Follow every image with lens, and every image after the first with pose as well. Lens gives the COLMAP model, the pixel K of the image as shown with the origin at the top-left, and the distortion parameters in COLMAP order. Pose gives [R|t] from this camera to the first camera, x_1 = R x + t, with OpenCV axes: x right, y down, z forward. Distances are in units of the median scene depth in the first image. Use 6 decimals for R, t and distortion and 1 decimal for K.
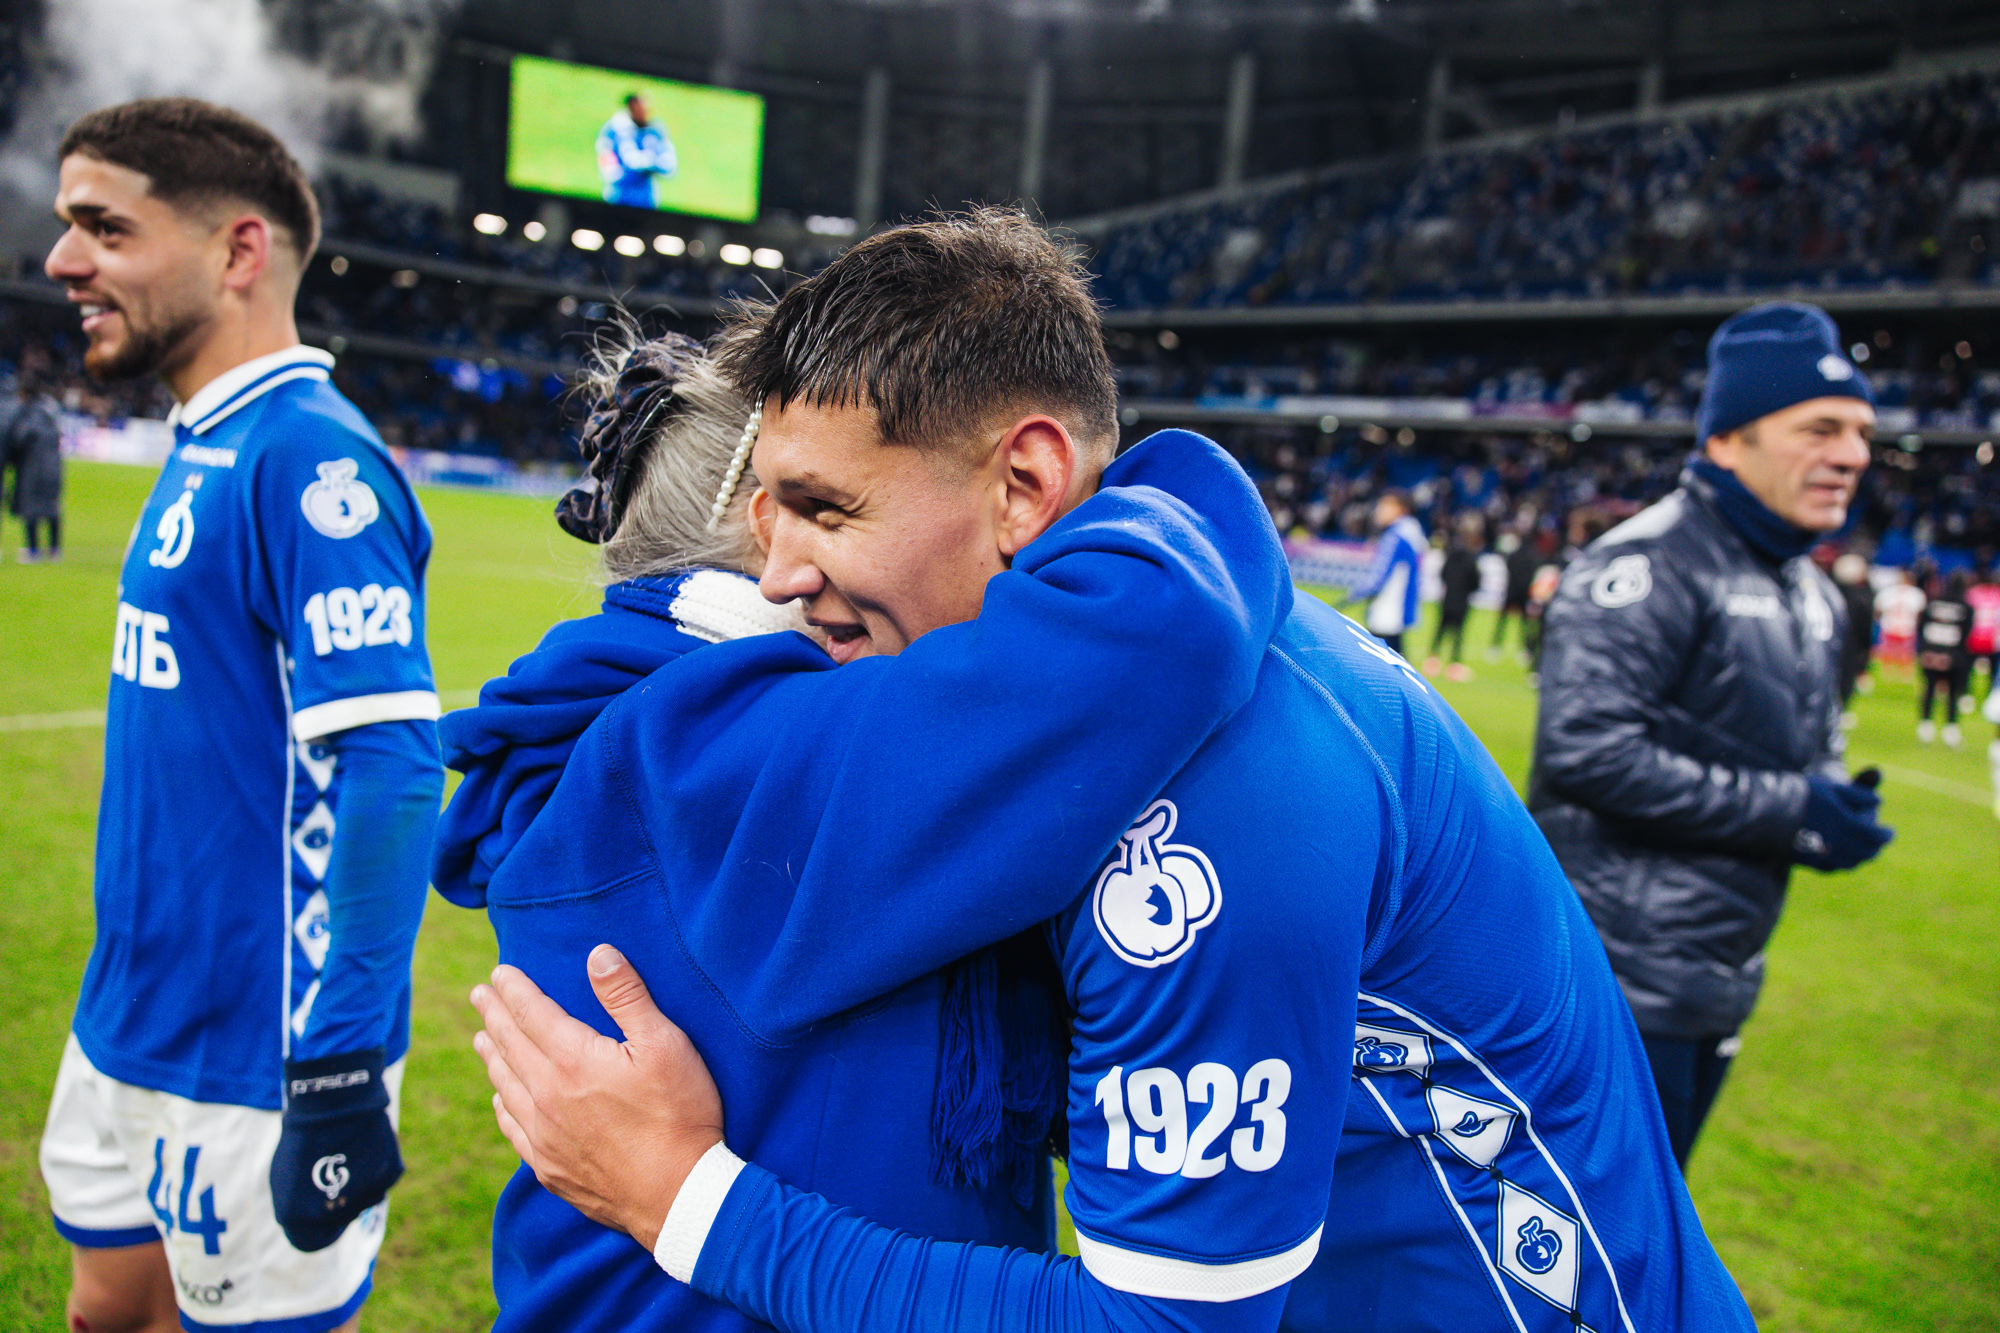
lens RADIAL K [[1337.7, 0, 989.5], [0, 1337.7, 660.5], [0, 0, 1]] dist [0.009075, -0.003345]
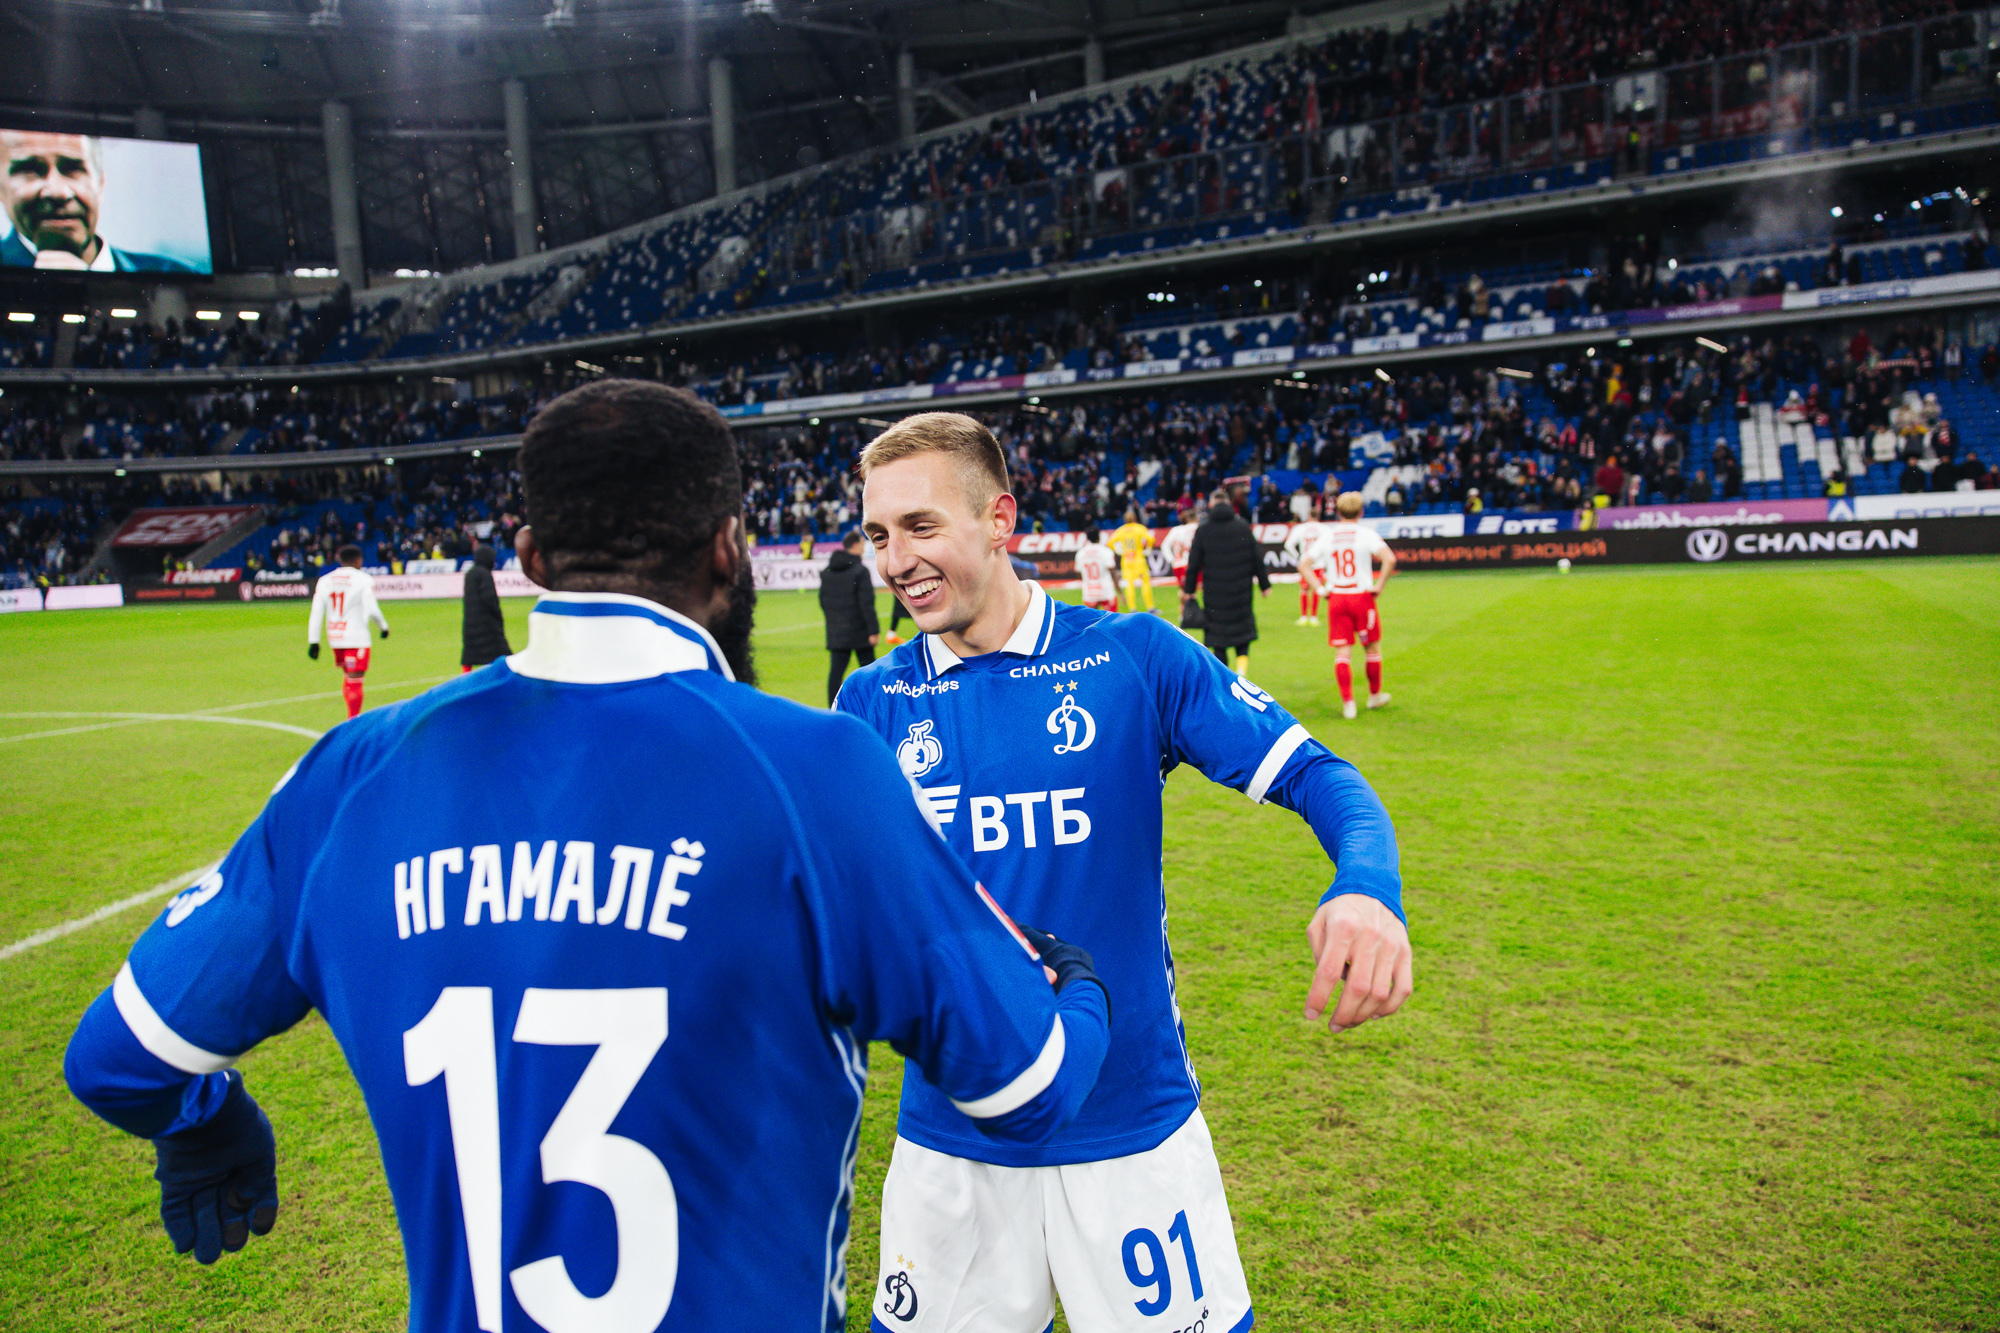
lens RADIAL K [[1337.7, 0, 996.4], [0, 1337.7, 670.1], [0, 0, 1]] dist [0.009075, -0.003345]
pose [[0.964556, -0.164921, 0.205992, 0.127204], [0.164772, 0.986167, 0.018000, 0.008345], [-0.206111, 0.016580, 0.978388, 0.001460]]
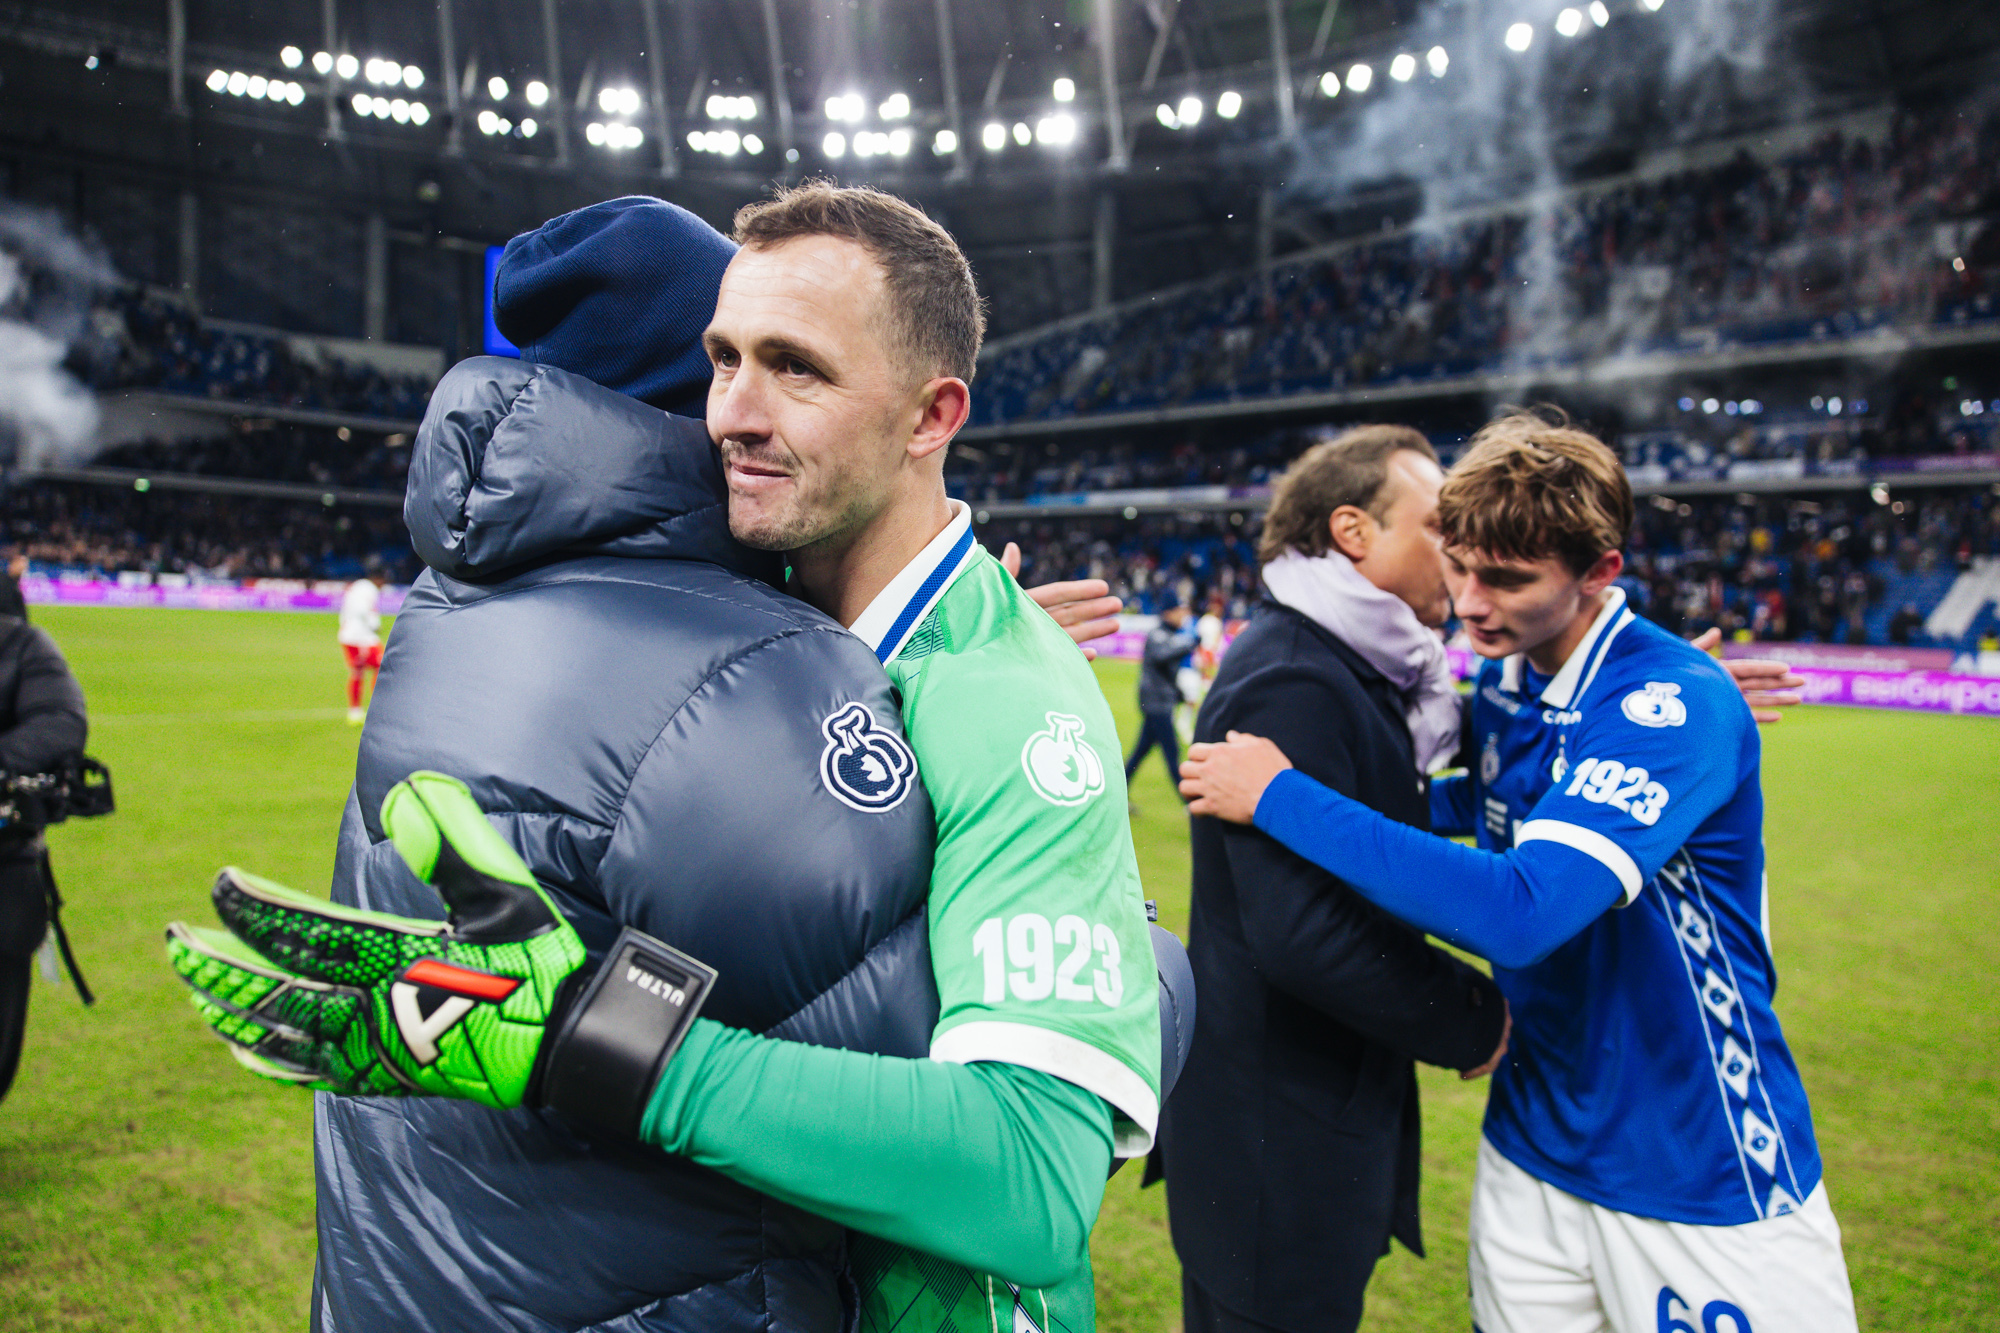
lens RADIAL K [[1337.7, 0, 1001.0], [0, 1337.7, 652.7], [0, 0, 1]] dist [0.009075, -0.003345]
pose [[0.994954, -0.055626, -0.083500, 0.200261], [0.048601, 0.995286, -0.083923, 0.028333], [0.087774, 0.079441, 0.992968, -0.116660]]
